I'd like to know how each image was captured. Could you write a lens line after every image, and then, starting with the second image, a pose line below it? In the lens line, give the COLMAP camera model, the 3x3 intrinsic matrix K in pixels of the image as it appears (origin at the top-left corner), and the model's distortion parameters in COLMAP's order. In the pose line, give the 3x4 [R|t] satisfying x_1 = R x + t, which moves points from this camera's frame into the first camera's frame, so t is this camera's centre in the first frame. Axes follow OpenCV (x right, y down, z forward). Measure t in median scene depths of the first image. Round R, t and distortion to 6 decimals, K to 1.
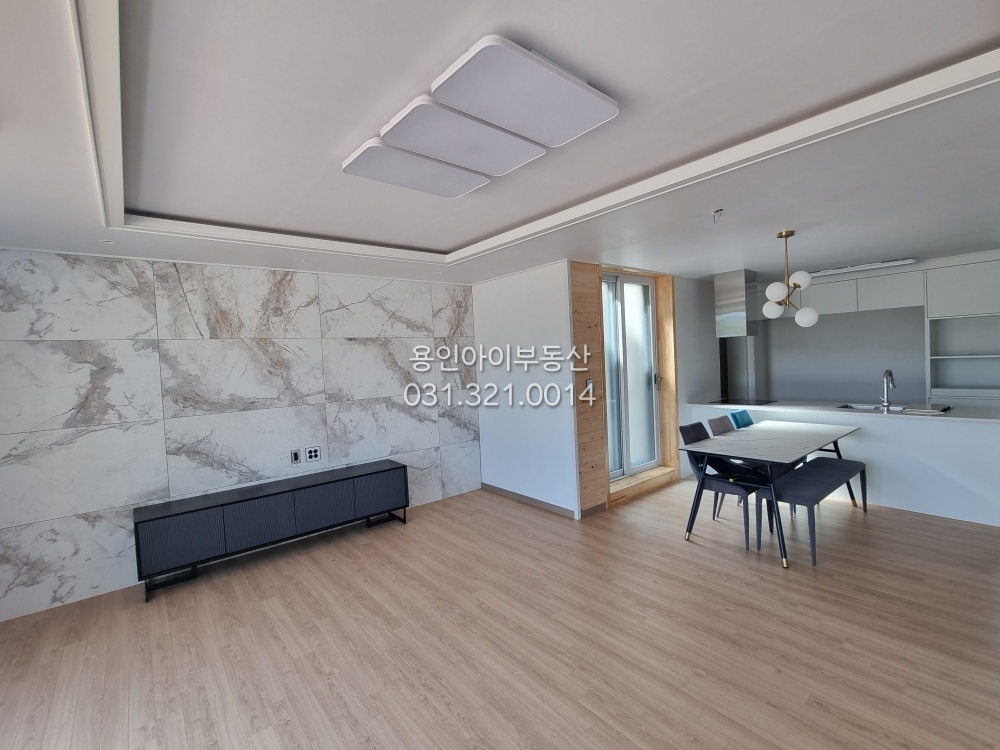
lens RADIAL K [[450.7, 0, 500.0], [0, 450.7, 375.0], [0, 0, 1]] dist [-0.002899, -0.000160]
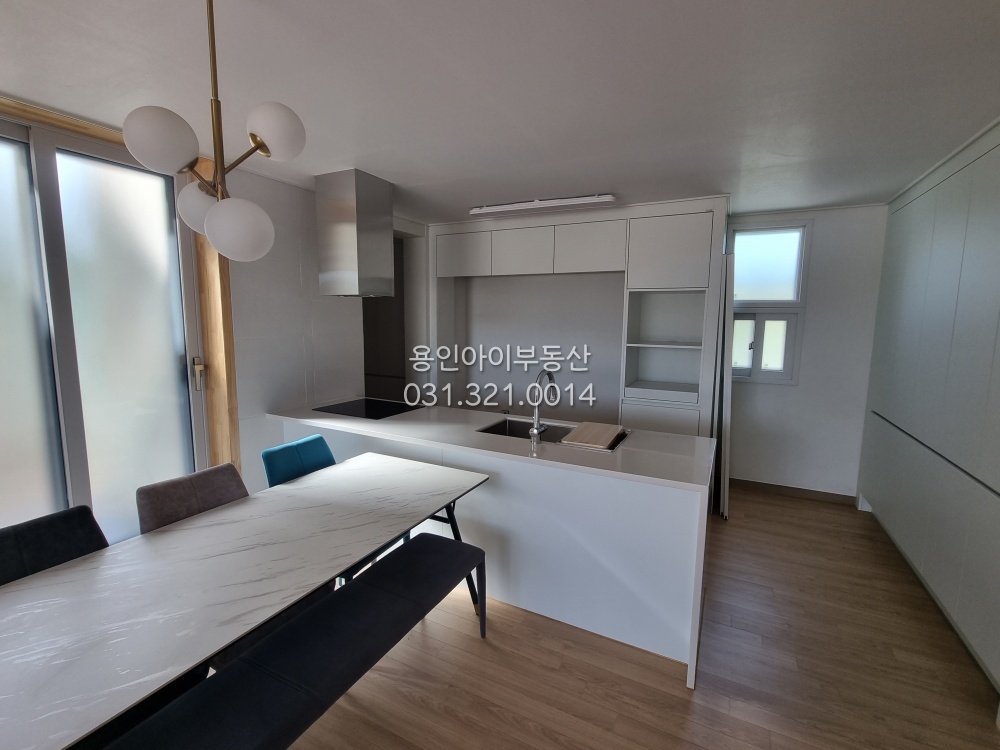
lens RADIAL K [[450.7, 0, 500.0], [0, 450.7, 375.0], [0, 0, 1]] dist [-0.002899, -0.000160]
pose [[0.917855, 0.004534, 0.396891, 0.489150], [-0.039126, 0.996098, 0.079104, -0.039605], [-0.394984, -0.088135, 0.914451, 0.421343]]
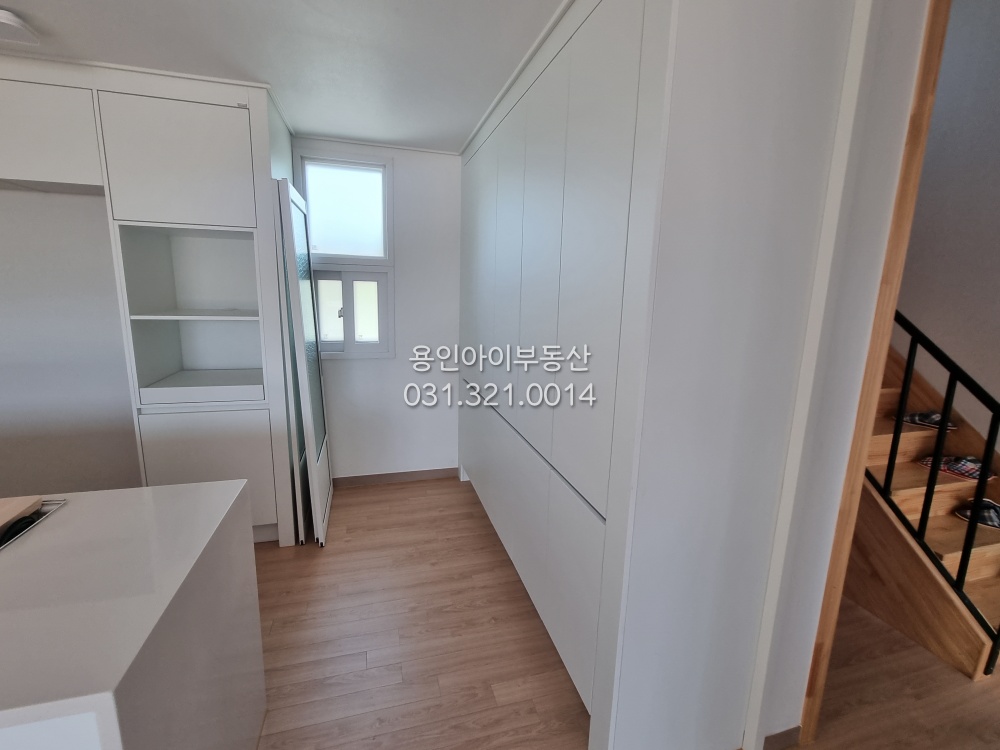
lens RADIAL K [[450.7, 0, 500.0], [0, 450.7, 375.0], [0, 0, 1]] dist [-0.002899, -0.000160]
pose [[0.401243, -0.116736, 0.908502, 0.707784], [-0.019486, 0.990533, 0.135882, -0.049130], [-0.915764, -0.072225, 0.395170, 0.512764]]
